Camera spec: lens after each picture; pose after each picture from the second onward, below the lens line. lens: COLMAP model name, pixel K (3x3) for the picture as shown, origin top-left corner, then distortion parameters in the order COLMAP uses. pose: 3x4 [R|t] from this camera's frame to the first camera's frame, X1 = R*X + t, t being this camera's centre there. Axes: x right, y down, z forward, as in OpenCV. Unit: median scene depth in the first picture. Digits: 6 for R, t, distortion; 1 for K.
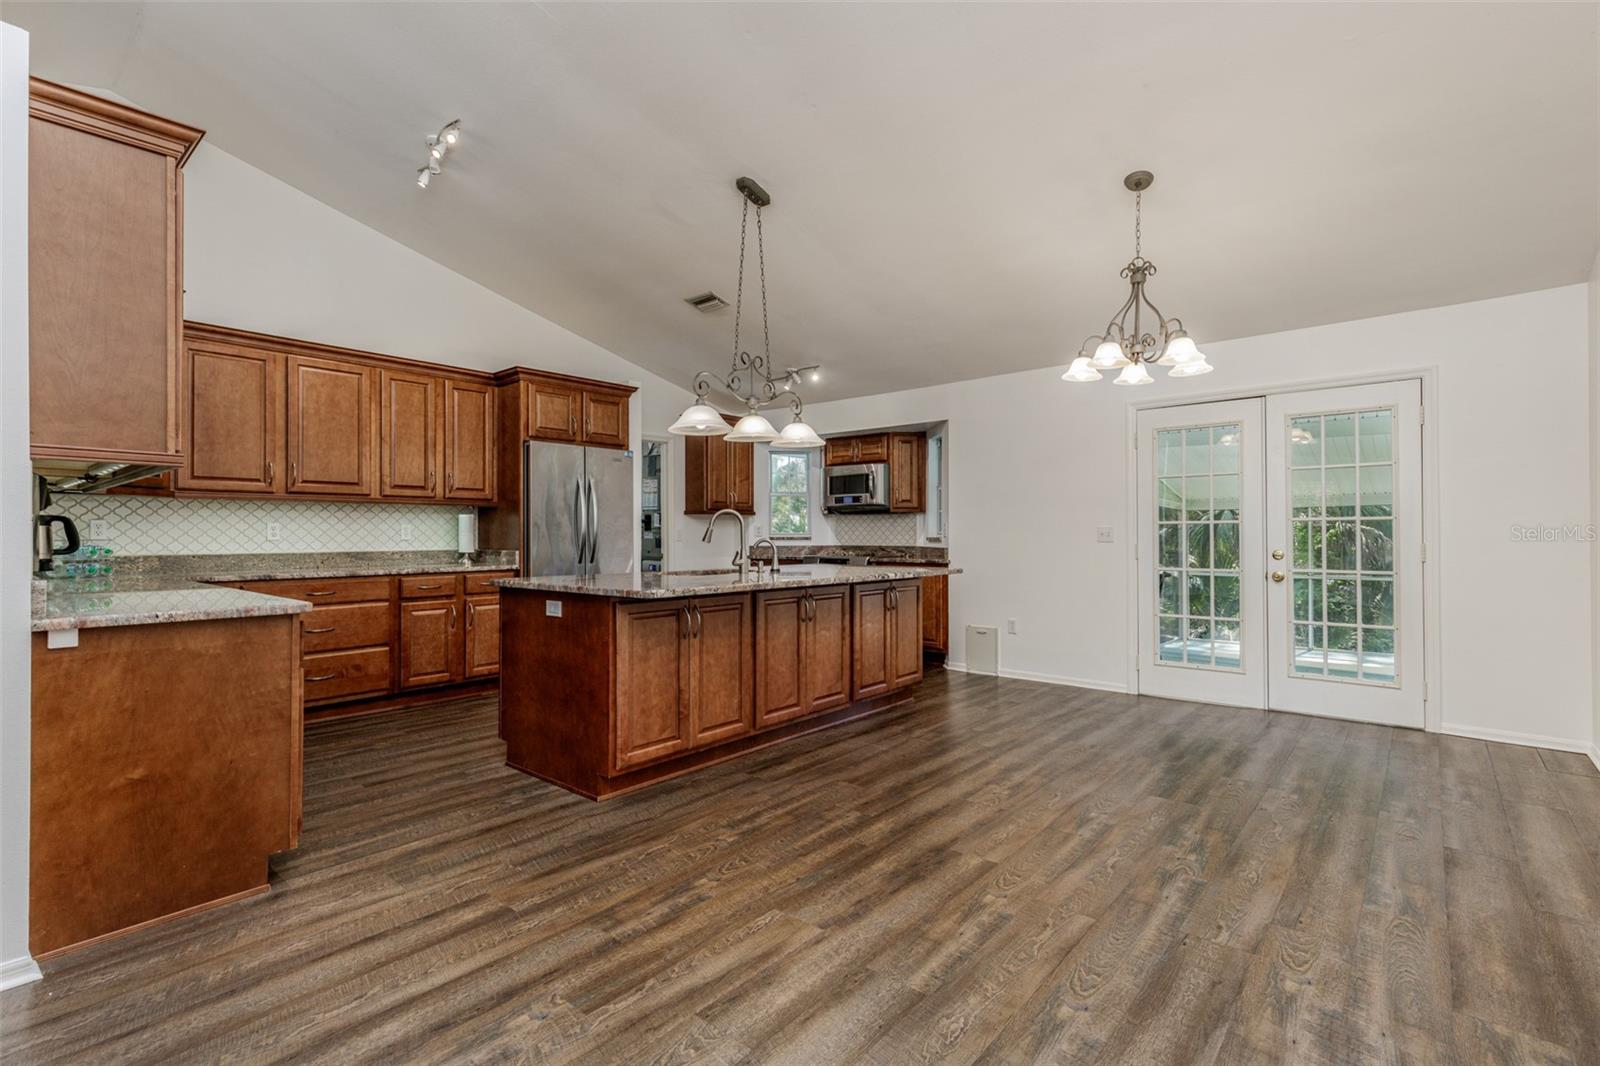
lens RADIAL K [[745.3, 0, 790.8], [0, 745.3, 531.0], [0, 0, 1]] dist [0.006141, 0.000909]
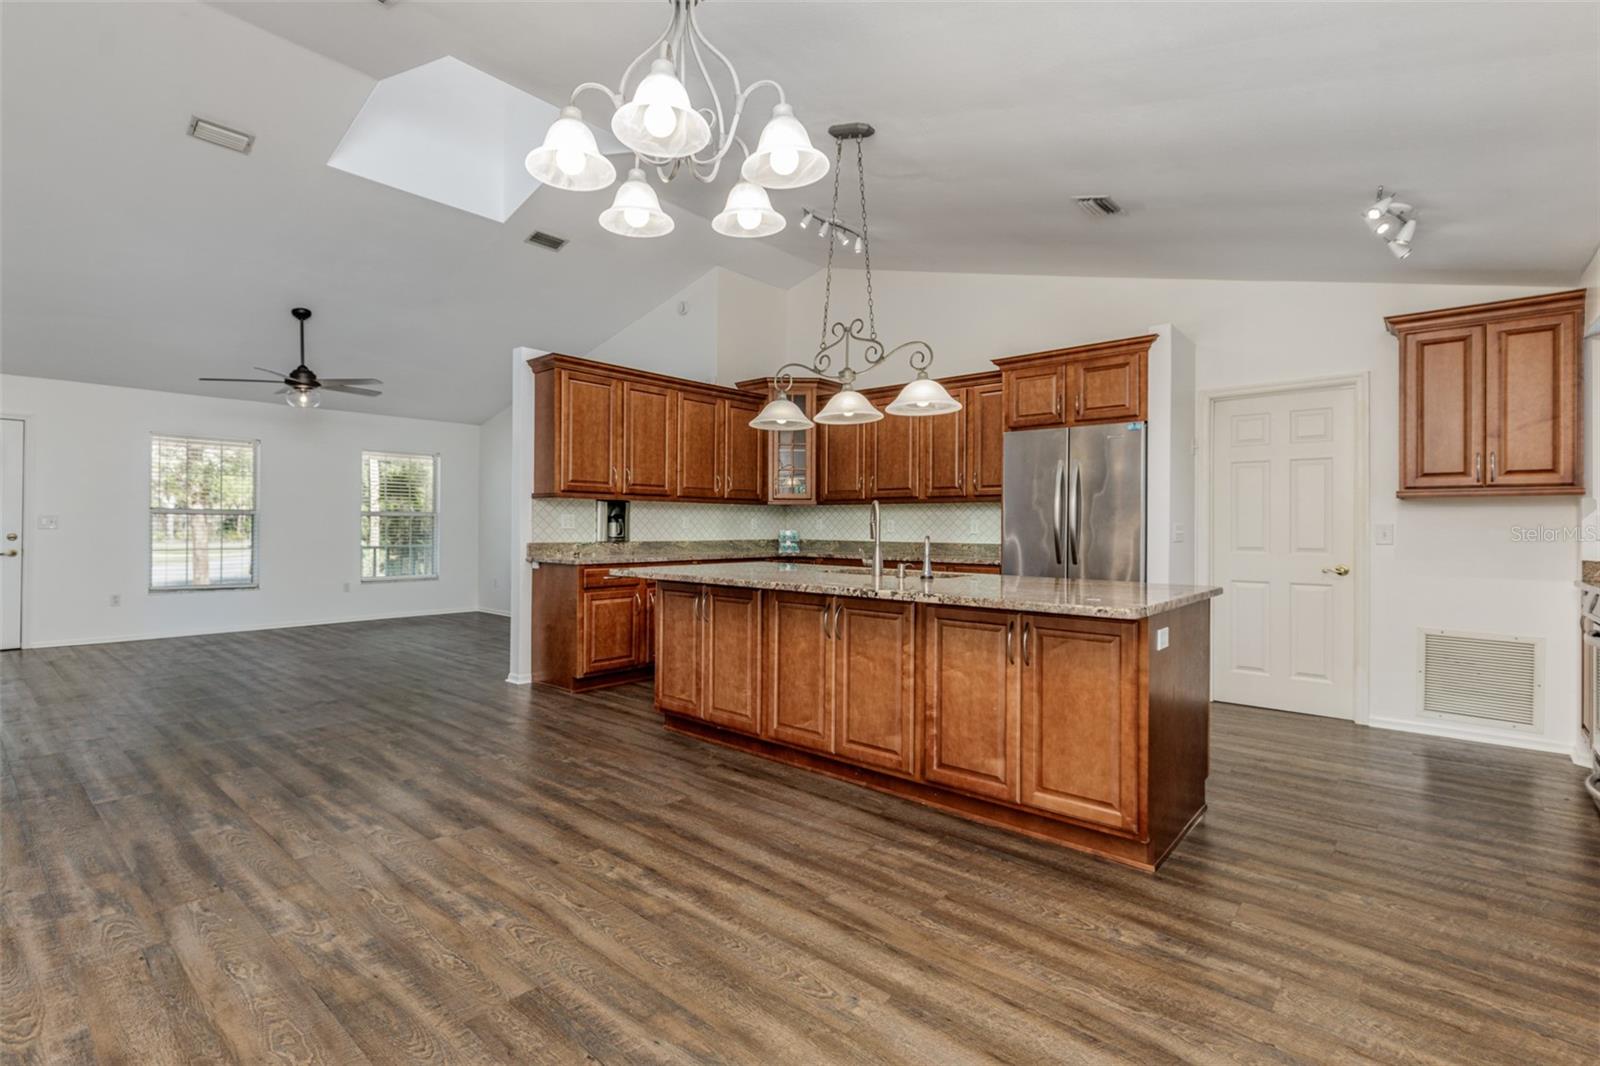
lens RADIAL K [[745.3, 0, 756.7], [0, 745.3, 522.6], [0, 0, 1]] dist [0.006141, 0.000909]
pose [[-0.034764, -0.003234, -0.999390, 0.939260], [-0.003130, 0.999990, -0.003127, -0.000739], [0.999391, 0.003019, -0.034774, 1.066117]]
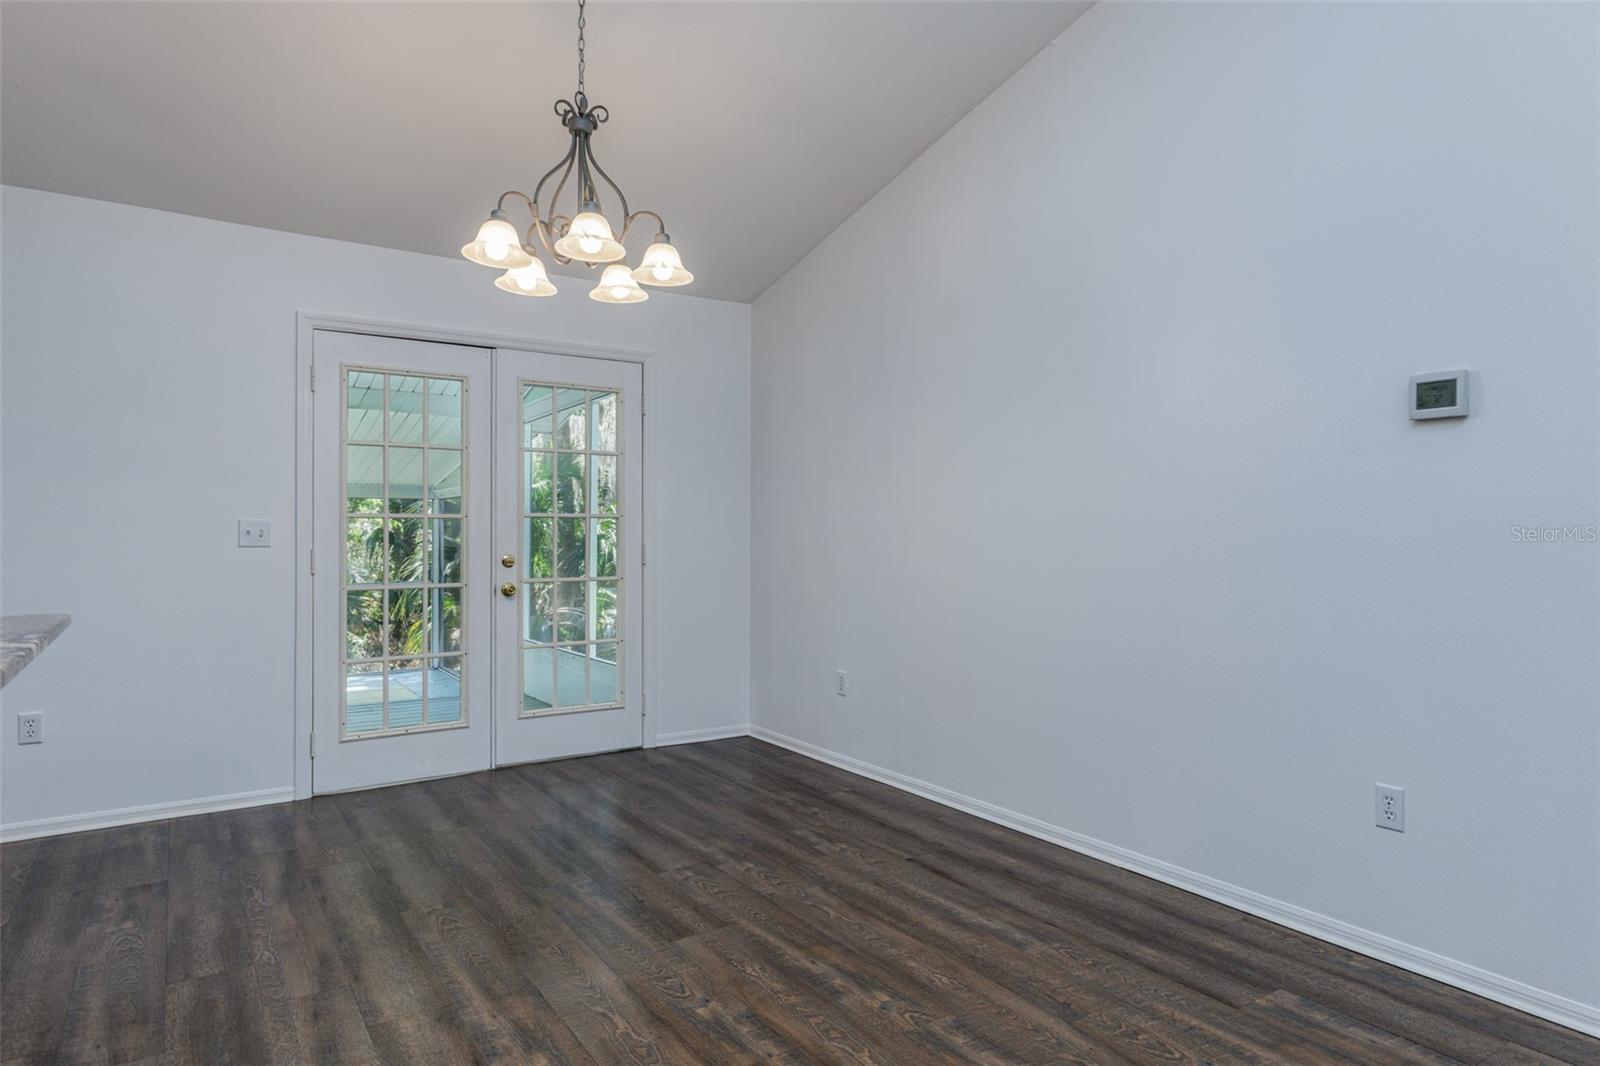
lens RADIAL K [[926.8, 0, 803.1], [0, 926.8, 535.1], [0, 0, 1]] dist [0.012396, 0.002235]
pose [[0.258535, -0.002112, 0.966000, -0.239800], [-0.008276, 0.999956, 0.004401, -0.001963], [-0.965967, -0.009133, 0.258506, 0.615259]]
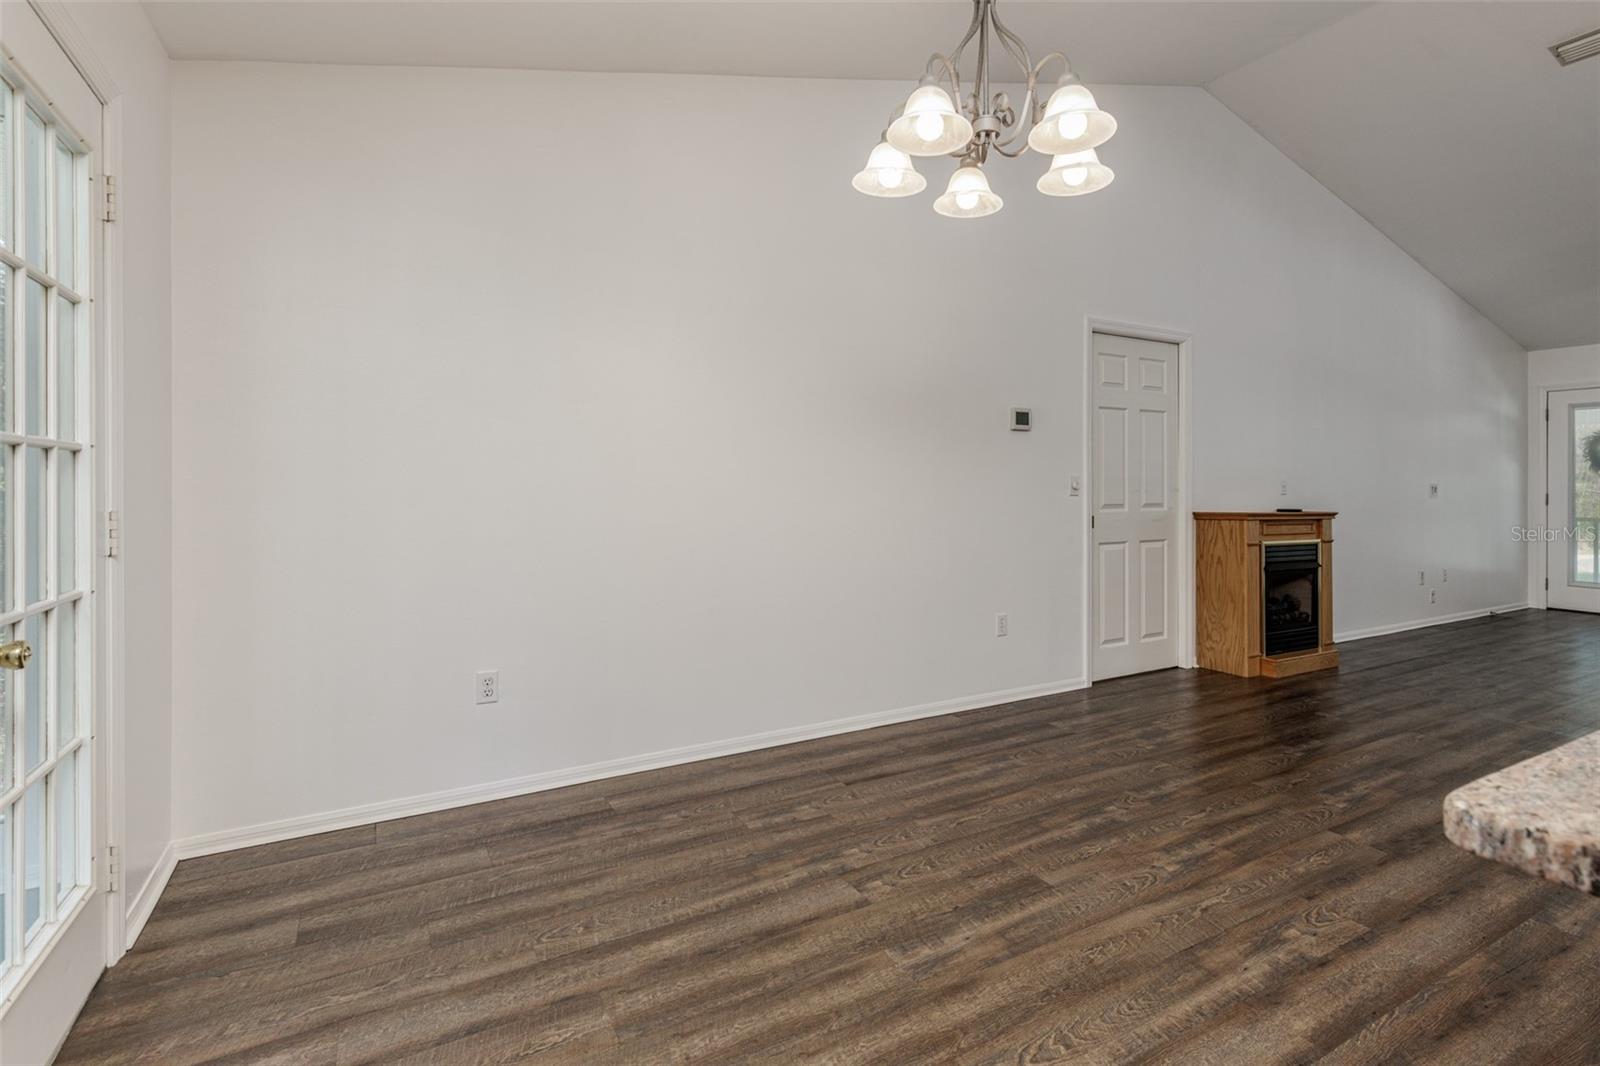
lens RADIAL K [[801.7, 0, 874.6], [0, 801.7, 477.9], [0, 0, 1]] dist [0.009894, -0.002598]
pose [[-0.954354, 0.003065, 0.298662, 0.373466], [-0.001519, 0.999885, -0.015114, 0.004558], [-0.298674, -0.014878, -0.954239, 1.550916]]
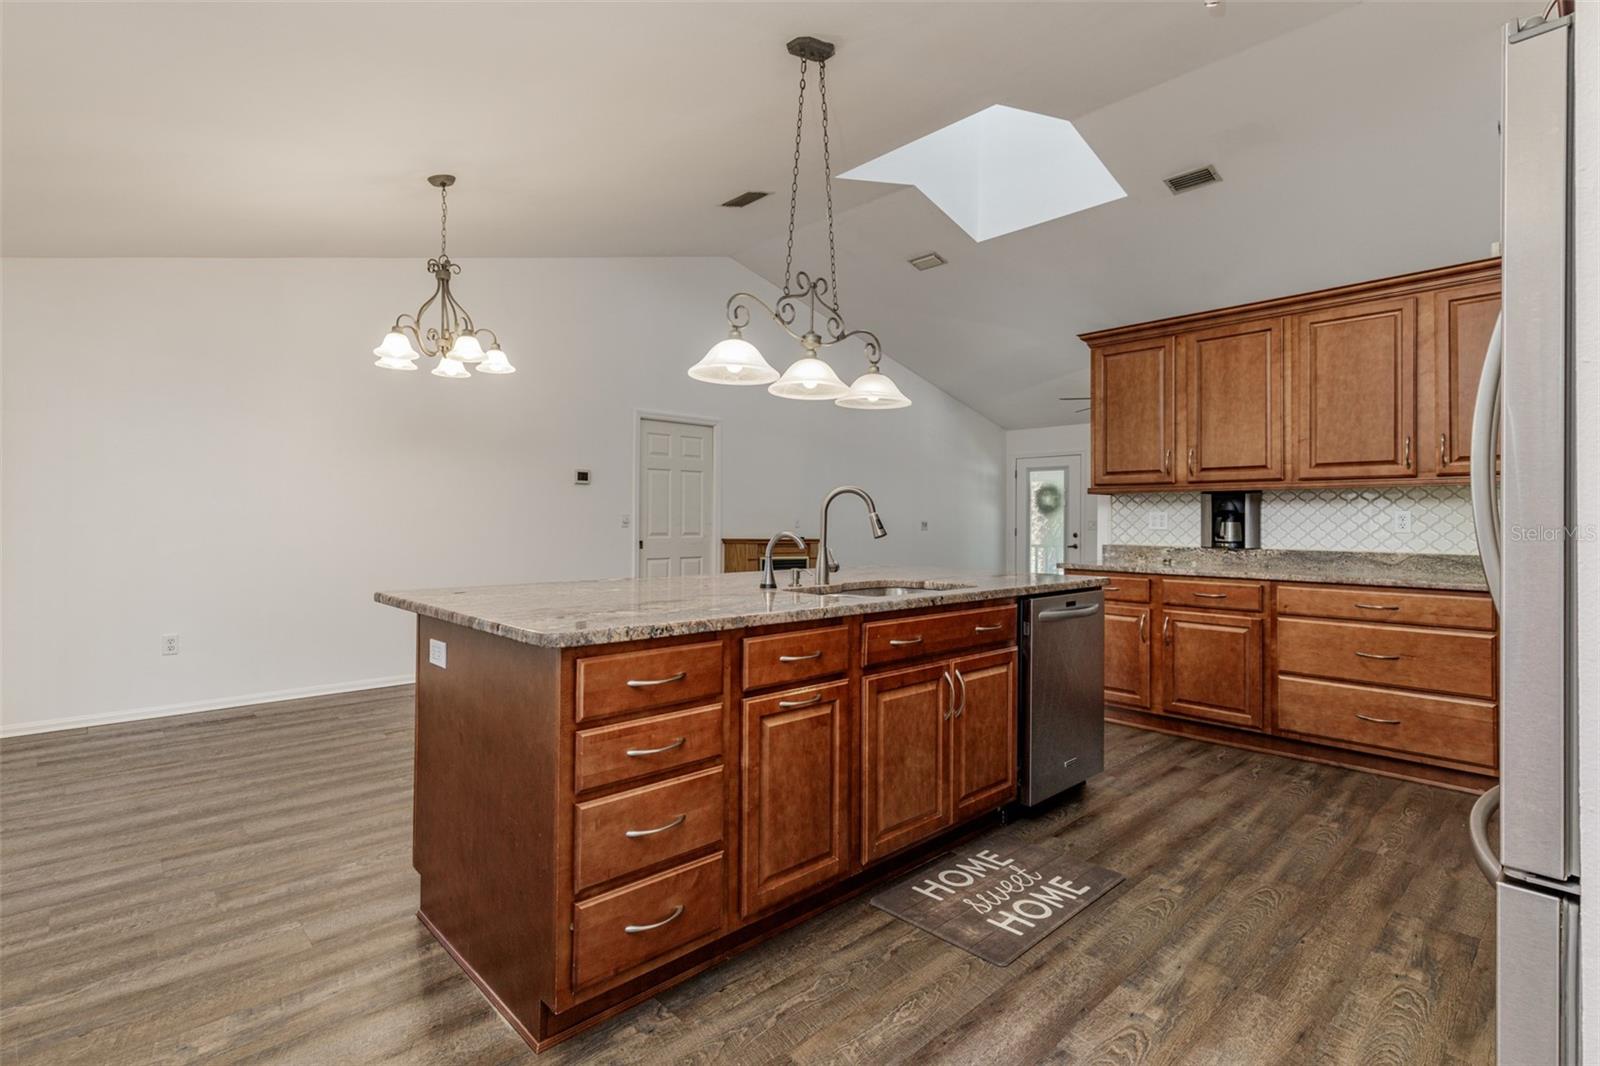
lens RADIAL K [[745.3, 0, 783.4], [0, 745.3, 508.5], [0, 0, 1]] dist [0.006141, 0.000909]
pose [[-0.993620, -0.004408, 0.112689, -0.123669], [-0.006967, 0.999726, -0.022331, 0.005928], [-0.112560, -0.022973, -0.993379, 1.978958]]
